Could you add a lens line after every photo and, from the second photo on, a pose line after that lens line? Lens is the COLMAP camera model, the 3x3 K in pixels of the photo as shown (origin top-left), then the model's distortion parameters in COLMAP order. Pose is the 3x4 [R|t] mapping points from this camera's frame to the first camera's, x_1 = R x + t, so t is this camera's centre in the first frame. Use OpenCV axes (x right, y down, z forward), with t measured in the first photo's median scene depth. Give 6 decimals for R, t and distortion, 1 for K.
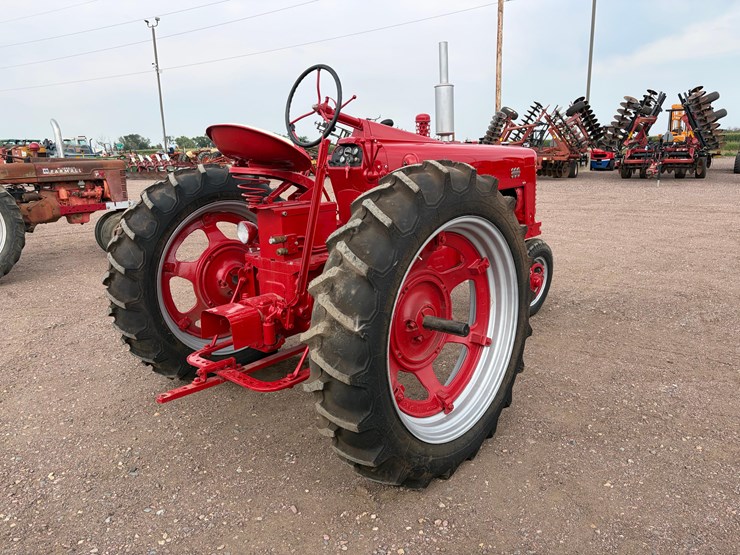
lens RADIAL K [[559.5, 0, 374.0], [0, 559.5, 272.8], [0, 0, 1]] dist [0.056601, -0.056899]
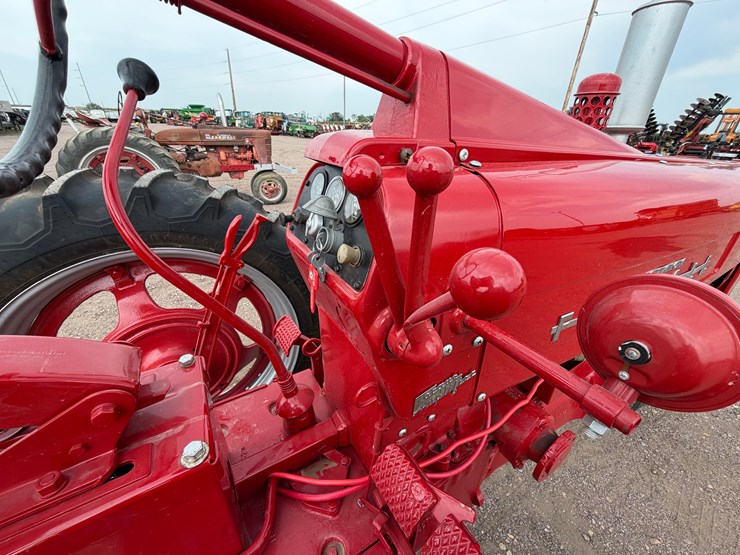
lens RADIAL K [[294.9, 0, 371.6], [0, 294.9, 276.7], [0, 0, 1]] dist [0.000430, 0.000153]
pose [[0.956922, 0.180981, -0.227039, 0.001454], [-0.117690, 0.956618, 0.266515, -0.095117], [0.265424, -0.228313, 0.936709, 0.382378]]
